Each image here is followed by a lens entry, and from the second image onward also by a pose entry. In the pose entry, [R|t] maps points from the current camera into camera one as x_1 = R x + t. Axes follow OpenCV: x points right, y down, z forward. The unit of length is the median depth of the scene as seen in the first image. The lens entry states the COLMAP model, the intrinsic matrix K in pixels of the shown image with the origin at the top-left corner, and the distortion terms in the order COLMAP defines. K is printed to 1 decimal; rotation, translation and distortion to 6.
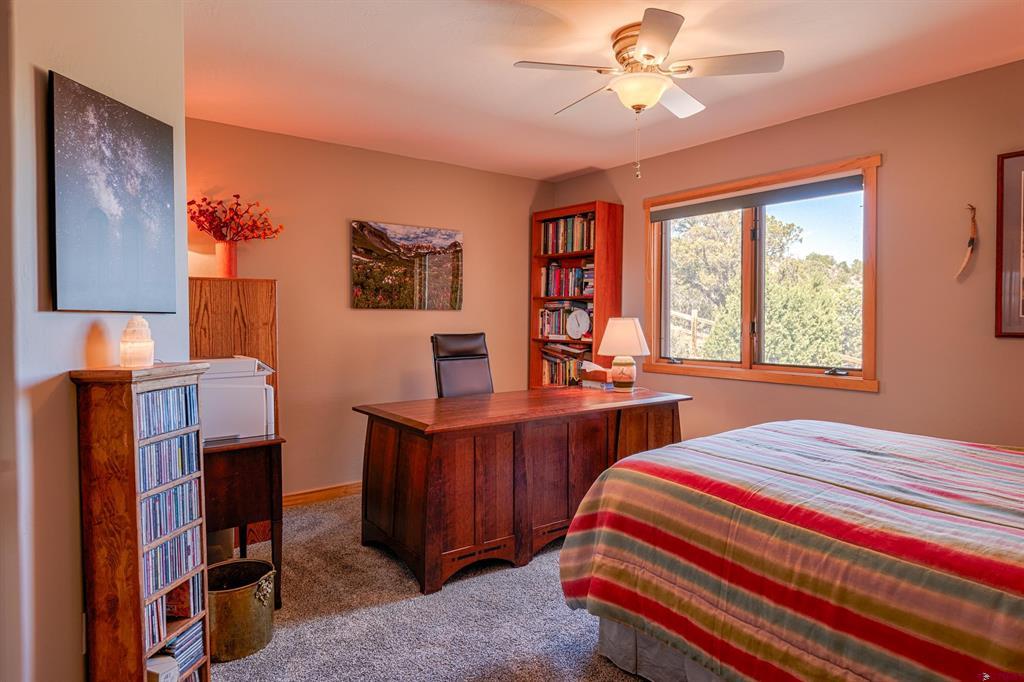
lens RADIAL K [[650.3, 0, 510.3], [0, 650.3, 336.5], [0, 0, 1]] dist [0.018883, -0.012783]
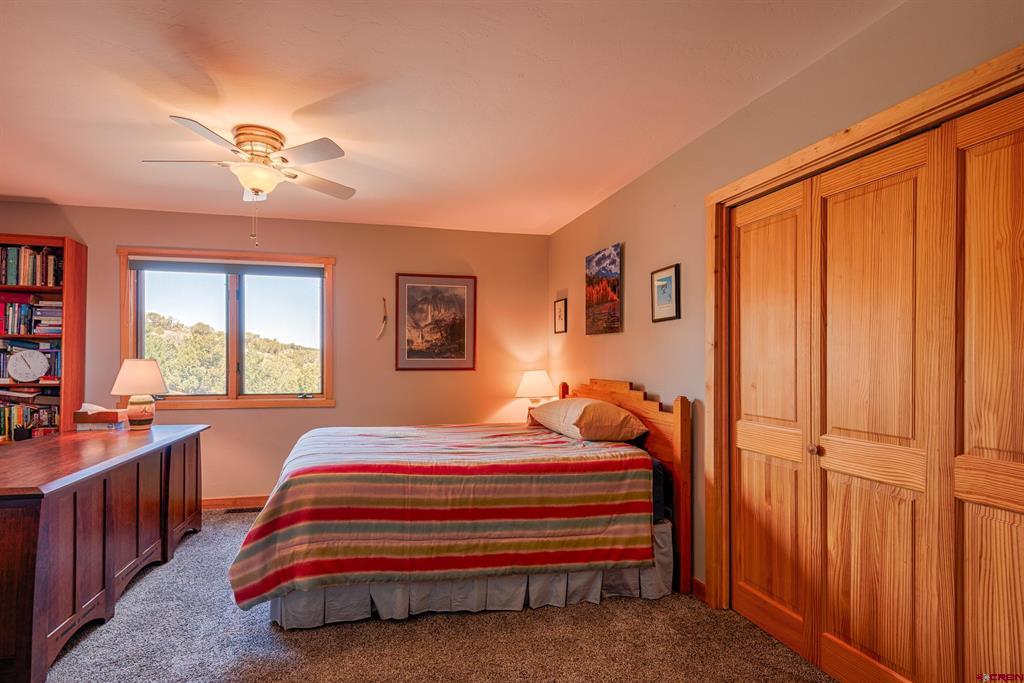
lens RADIAL K [[462.9, 0, 534.8], [0, 462.9, 359.4], [0, 0, 1]] dist [0.016278, -0.006123]
pose [[0.380875, 0.004233, 0.924617, -0.416115], [0.022650, 0.999647, -0.013907, -0.004220], [-0.924349, 0.026240, 0.380645, 0.171813]]
